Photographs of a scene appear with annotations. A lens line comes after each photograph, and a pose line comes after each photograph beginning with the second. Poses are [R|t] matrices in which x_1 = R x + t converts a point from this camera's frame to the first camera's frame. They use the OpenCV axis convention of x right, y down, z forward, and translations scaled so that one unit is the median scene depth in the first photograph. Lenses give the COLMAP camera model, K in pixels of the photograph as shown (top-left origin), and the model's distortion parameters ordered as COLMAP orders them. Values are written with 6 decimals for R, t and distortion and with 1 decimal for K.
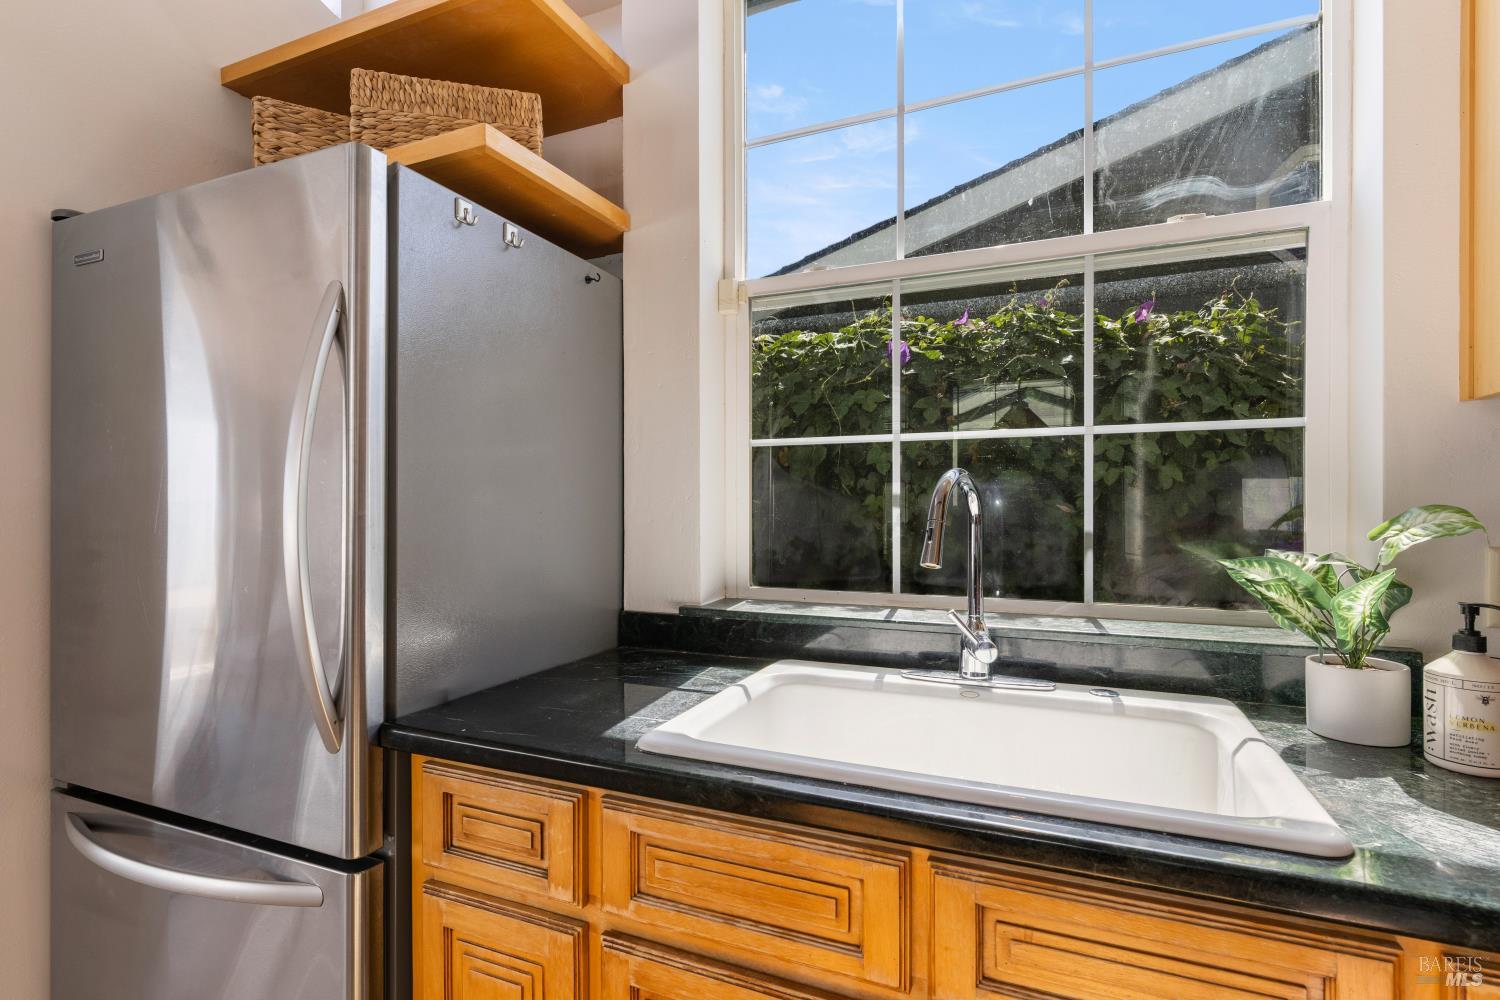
lens RADIAL K [[727.5, 0, 743.4], [0, 727.5, 500.7], [0, 0, 1]] dist [0.000549, 0.000015]
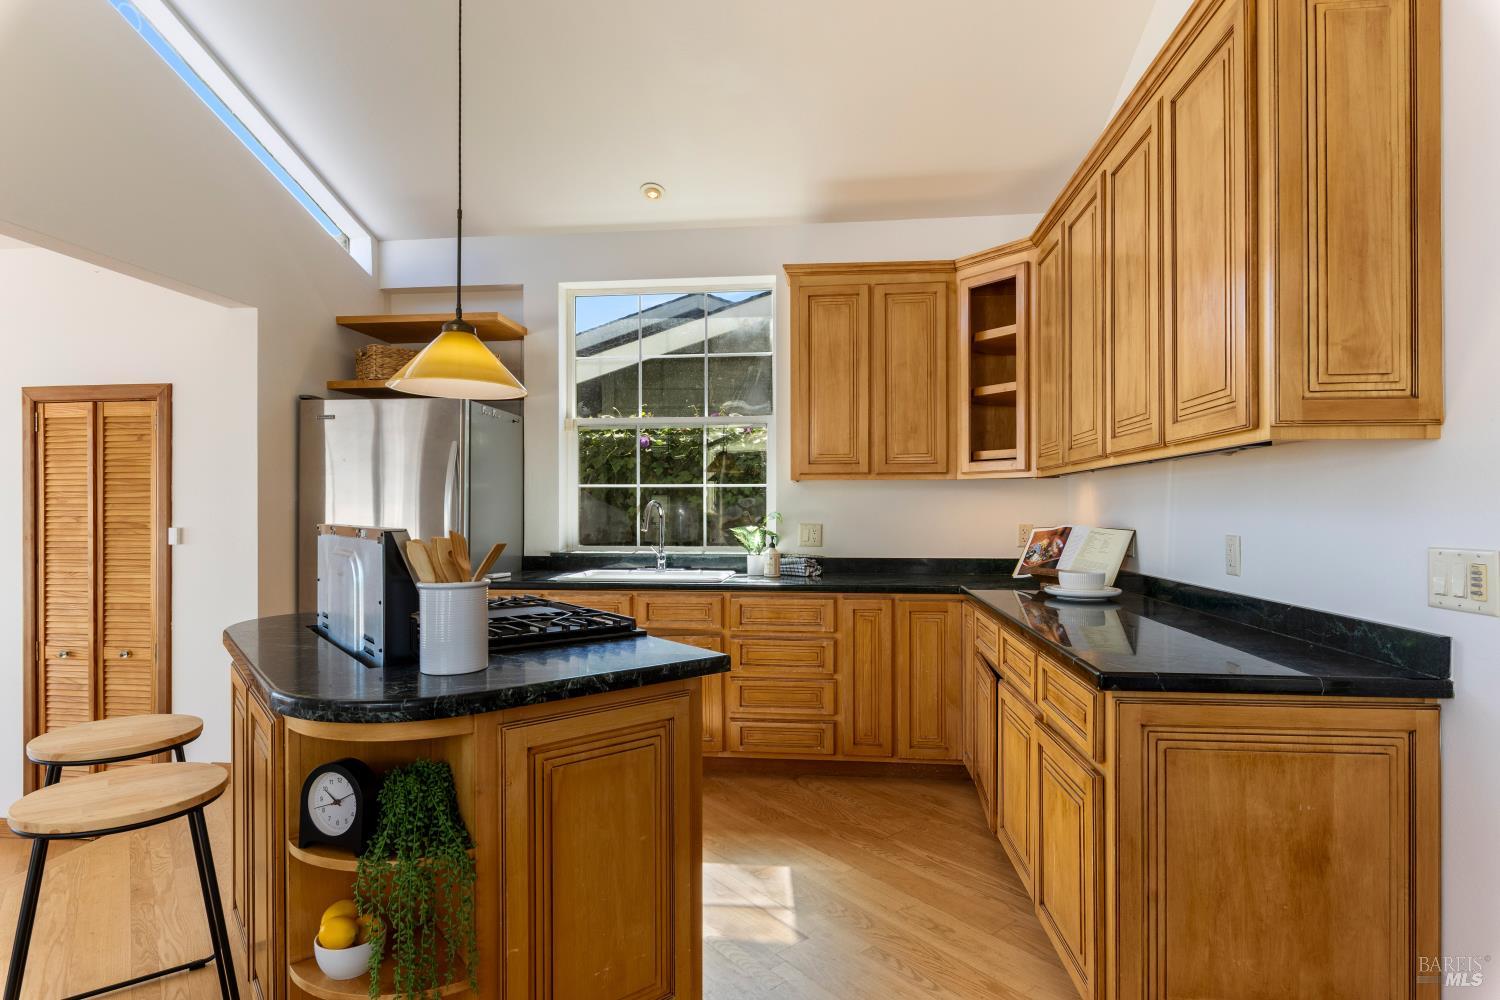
lens RADIAL K [[791.4, 0, 742.4], [0, 791.4, 507.7], [0, 0, 1]] dist [-0.001202, 0.000015]
pose [[0.957855, 0.008843, 0.287117, -0.236851], [-0.007179, 0.999951, -0.006848, 0.008535], [-0.287163, 0.004499, 0.957871, -1.755369]]
